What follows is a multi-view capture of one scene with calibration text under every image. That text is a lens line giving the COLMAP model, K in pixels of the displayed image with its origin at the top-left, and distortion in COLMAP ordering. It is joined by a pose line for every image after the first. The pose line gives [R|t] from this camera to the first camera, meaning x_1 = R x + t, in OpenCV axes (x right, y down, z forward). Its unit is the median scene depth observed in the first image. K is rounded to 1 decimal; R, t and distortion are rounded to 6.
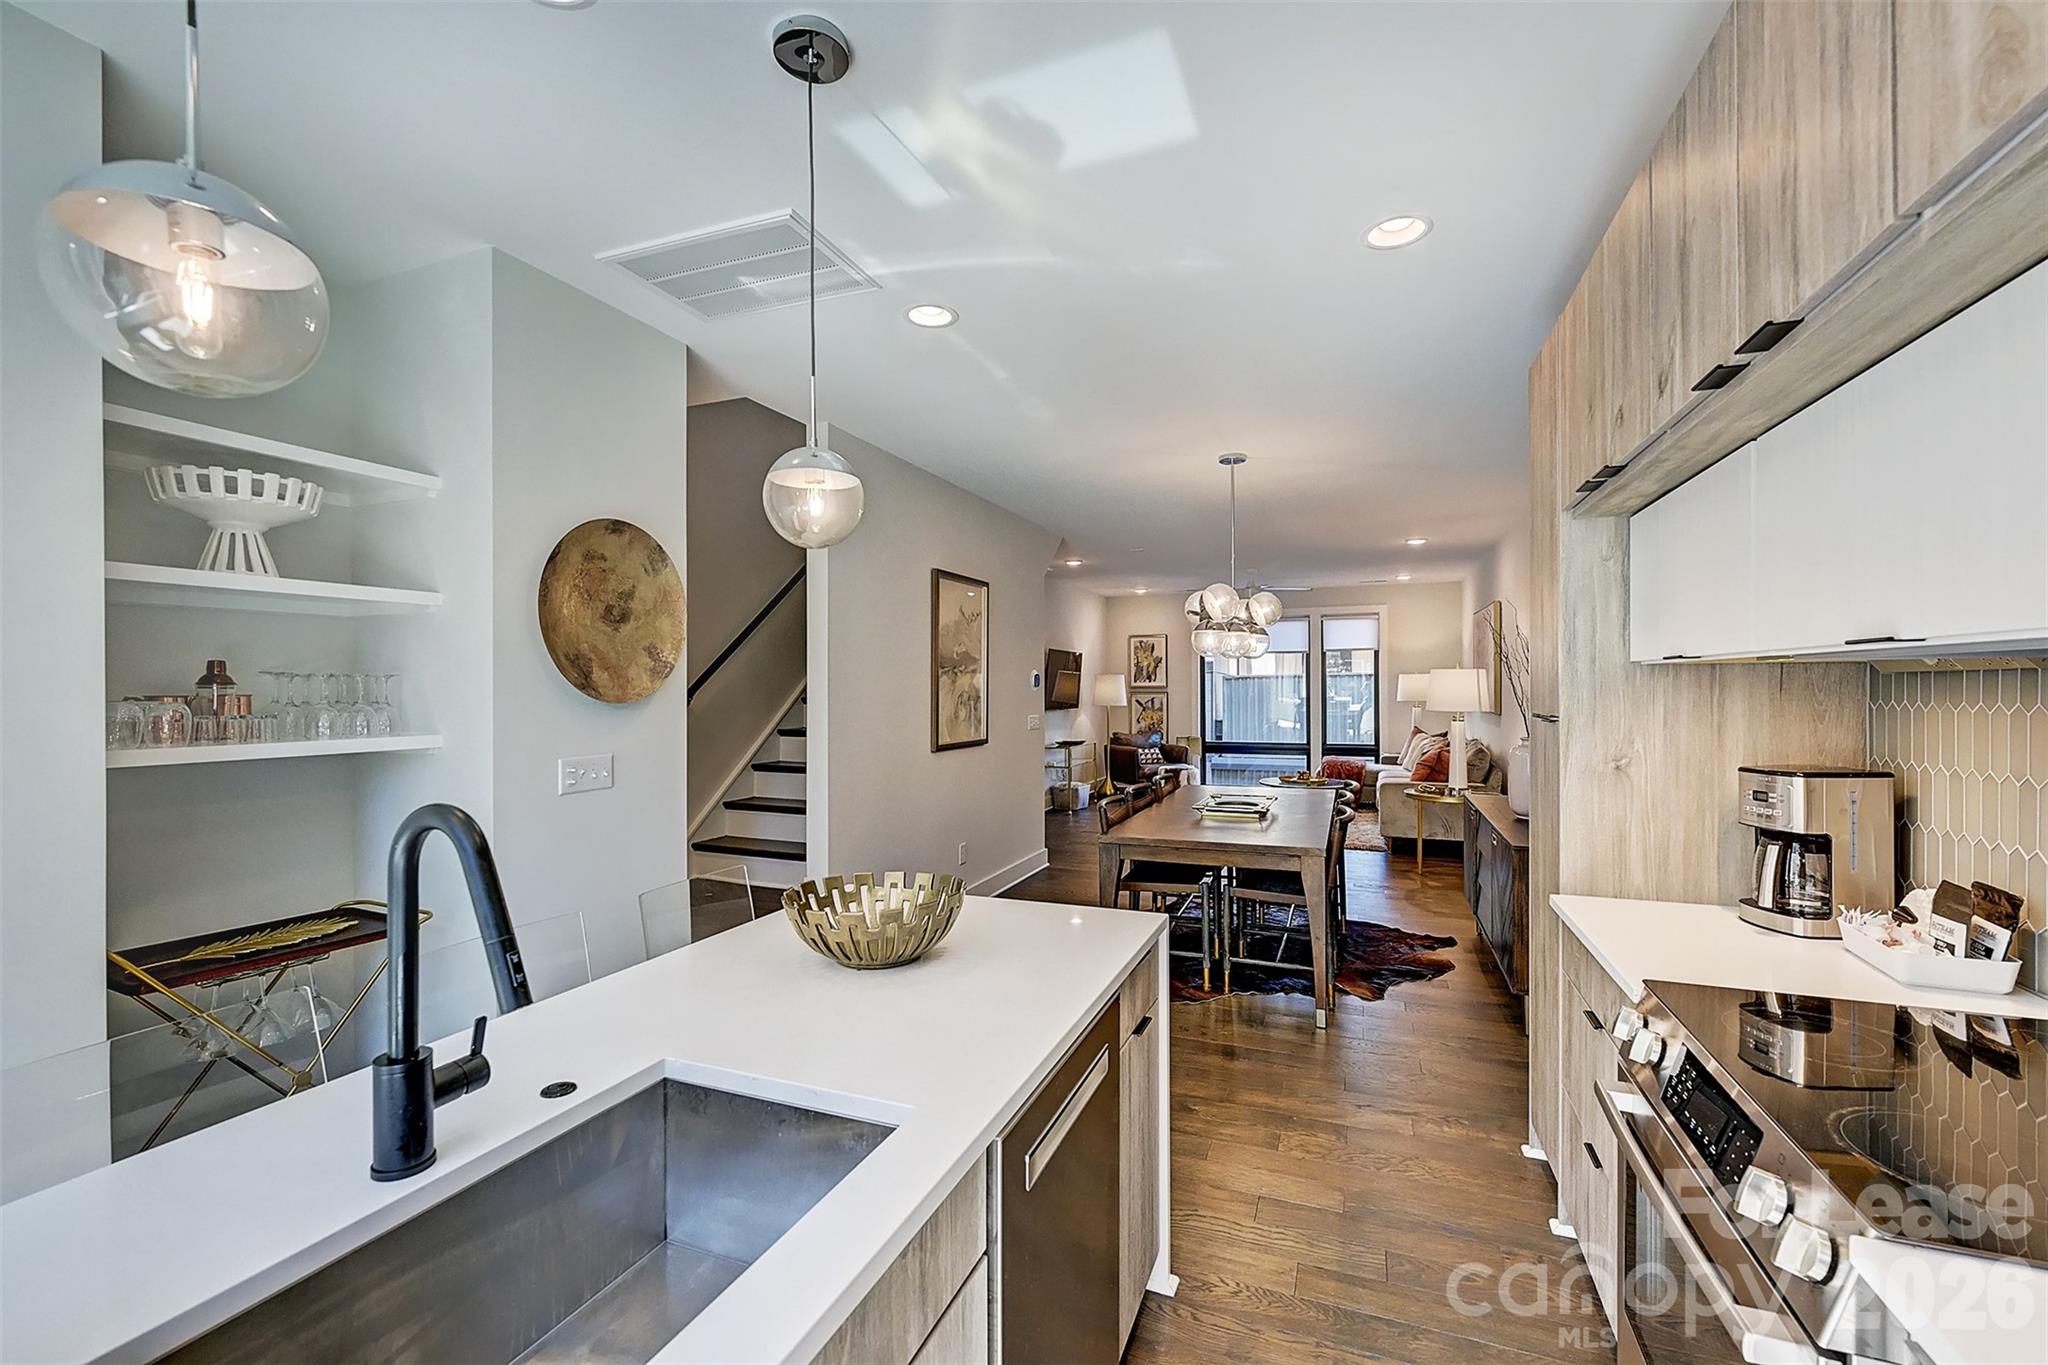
lens RADIAL K [[857.6, 0, 1043.0], [0, 857.6, 677.9], [0, 0, 1]] dist [0.001998, -0.000261]
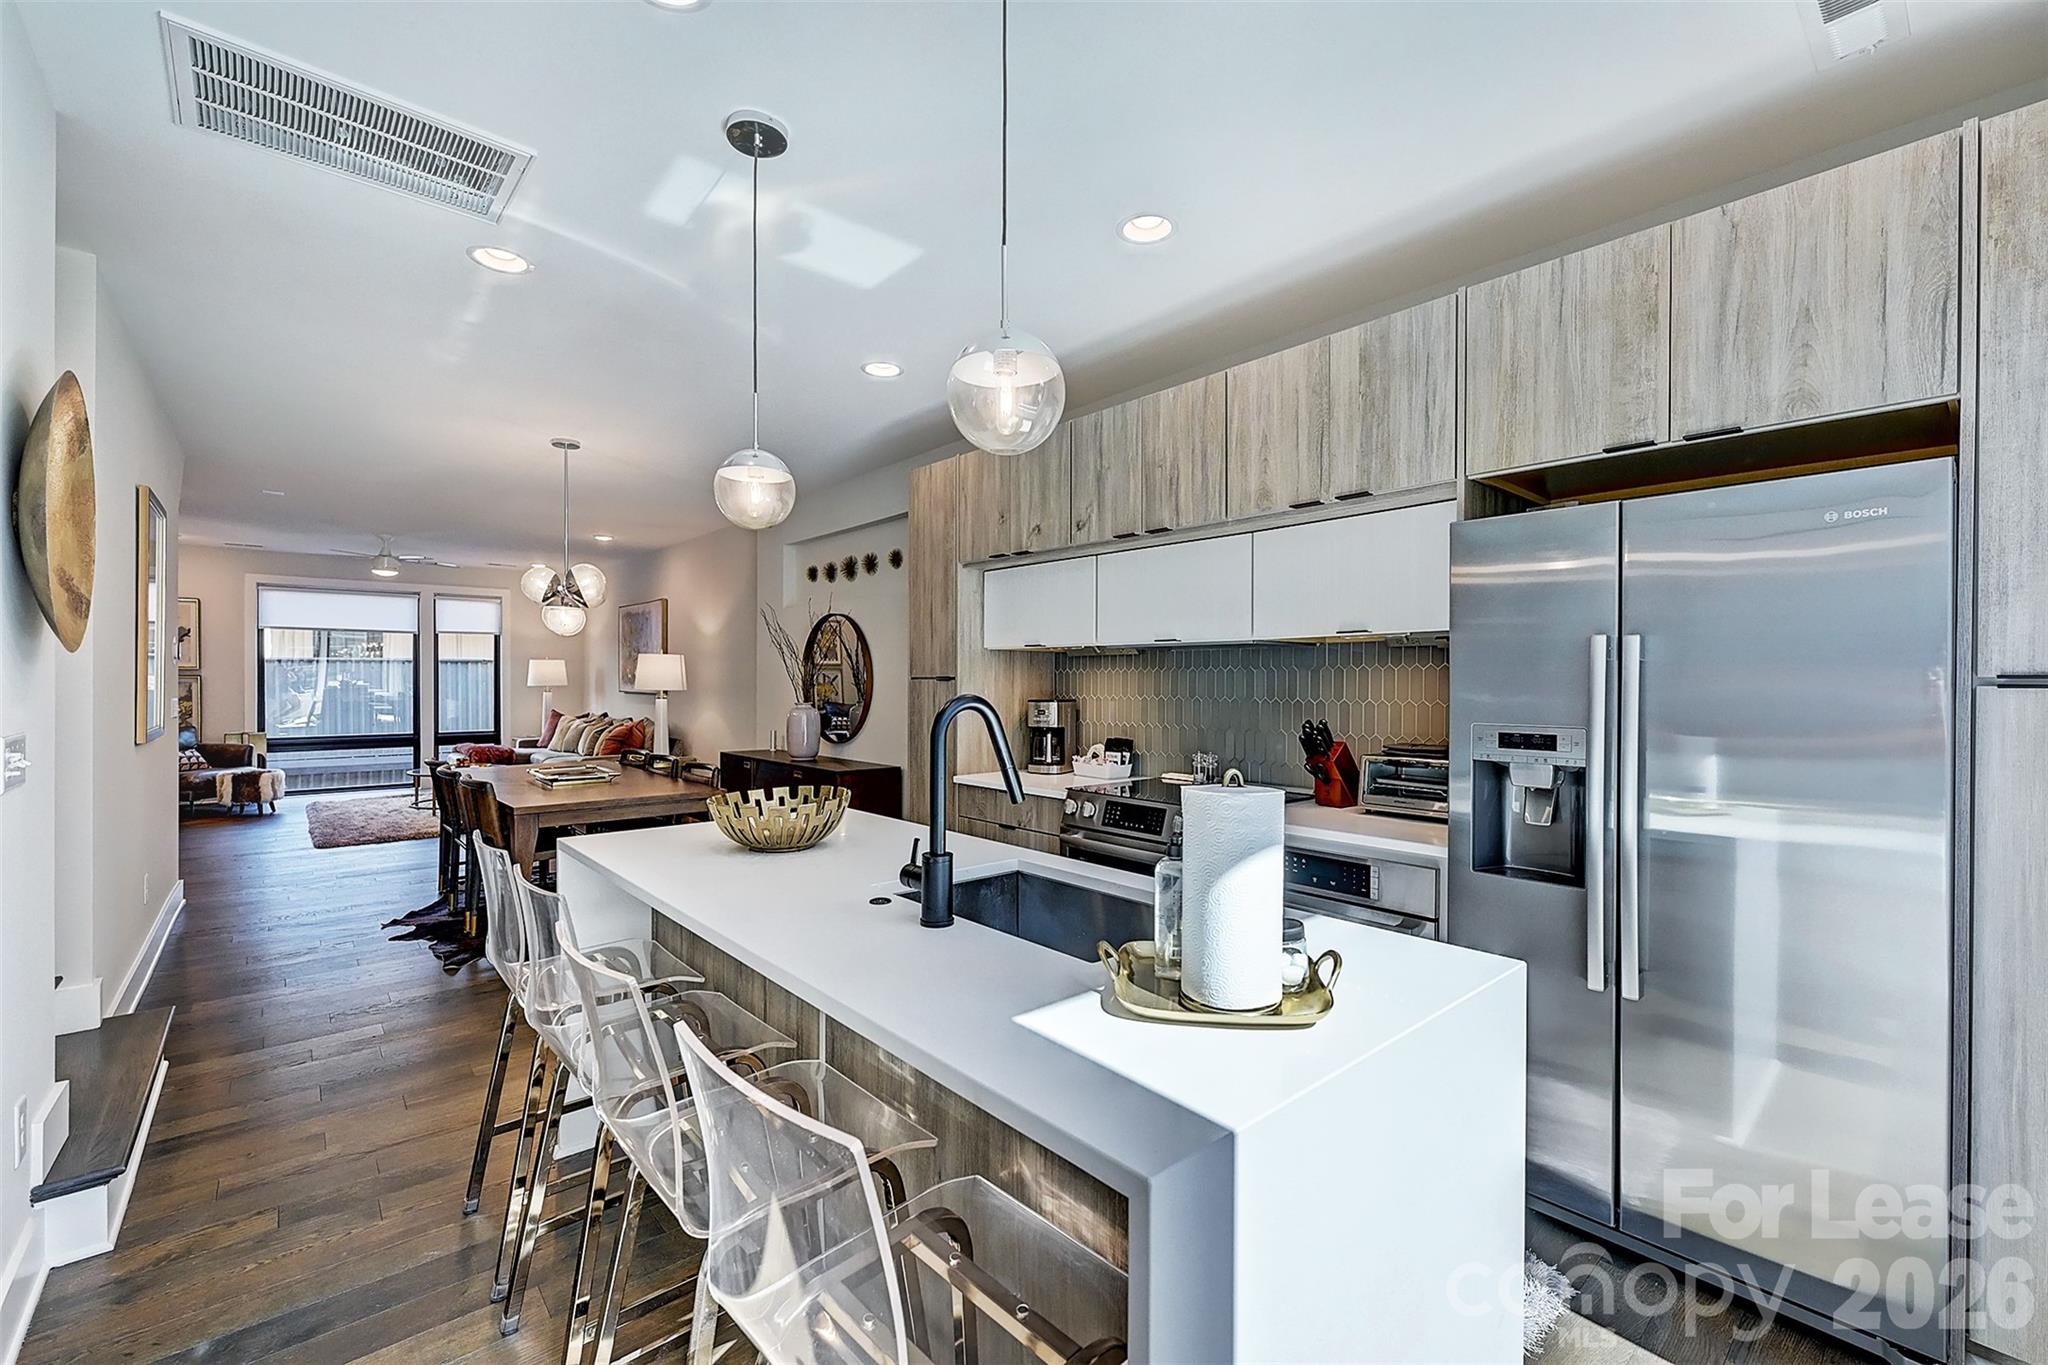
lens RADIAL K [[857.6, 0, 1015.6], [0, 857.6, 688.4], [0, 0, 1]] dist [0.001998, -0.000261]
pose [[0.480211, 0.000939, 0.877153, -0.186167], [-0.016080, 0.999841, 0.007733, 0.011000], [-0.877006, -0.017818, 0.480149, 0.005886]]
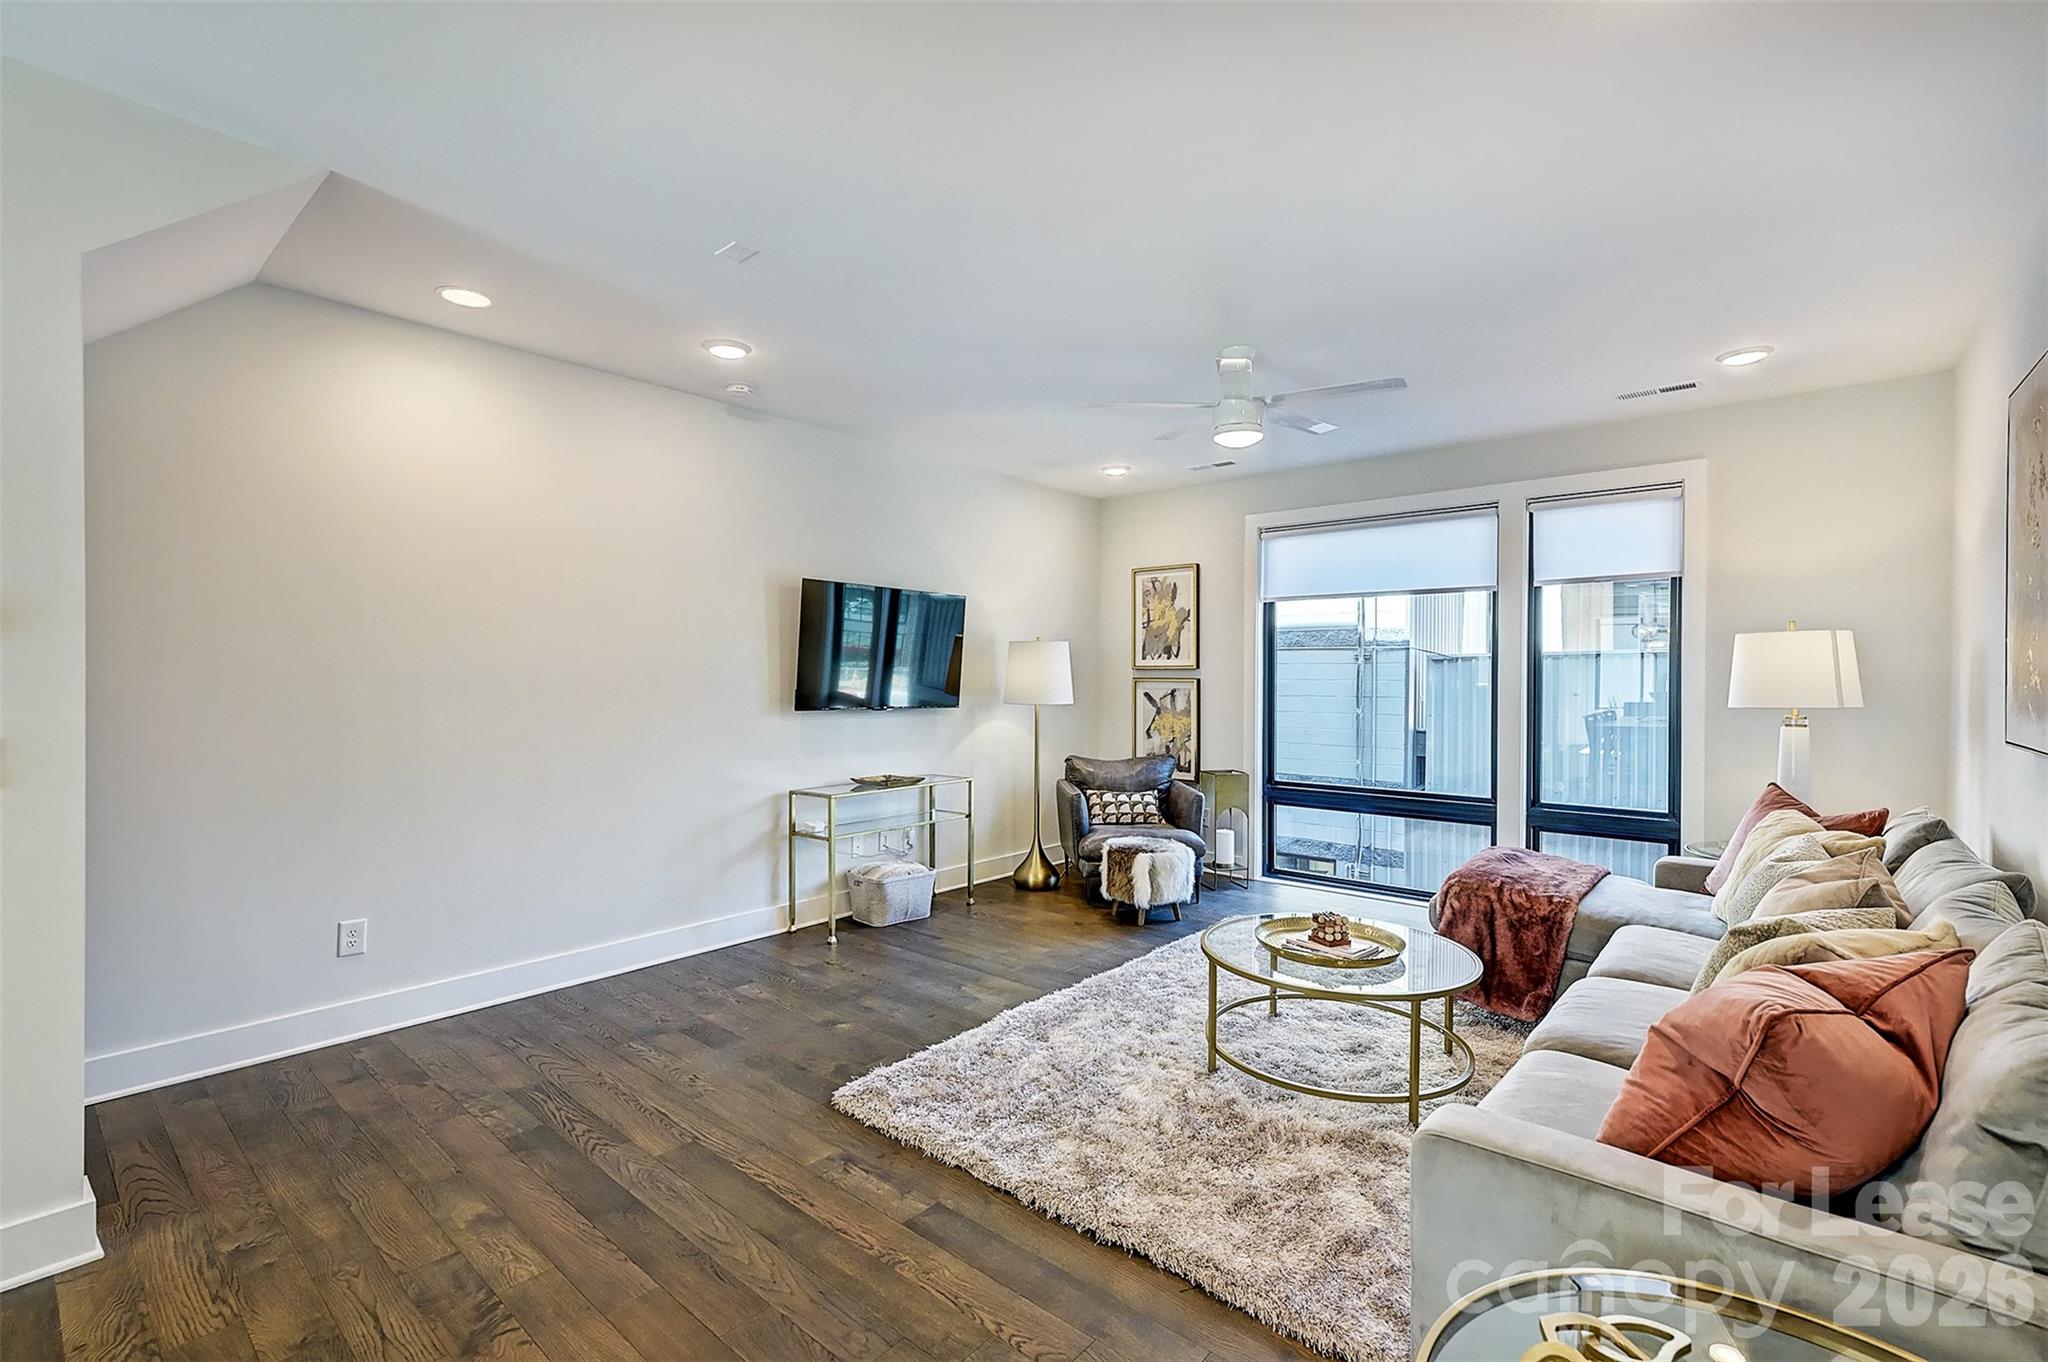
lens RADIAL K [[913.7, 0, 1019.2], [0, 913.7, 670.9], [0, 0, 1]] dist [-0.004133, -0.001334]
pose [[0.941803, 0.007597, -0.336079, 0.240064], [-0.005979, 0.999965, 0.005846, 0.010271], [0.336112, -0.003496, 0.941816, 0.490892]]
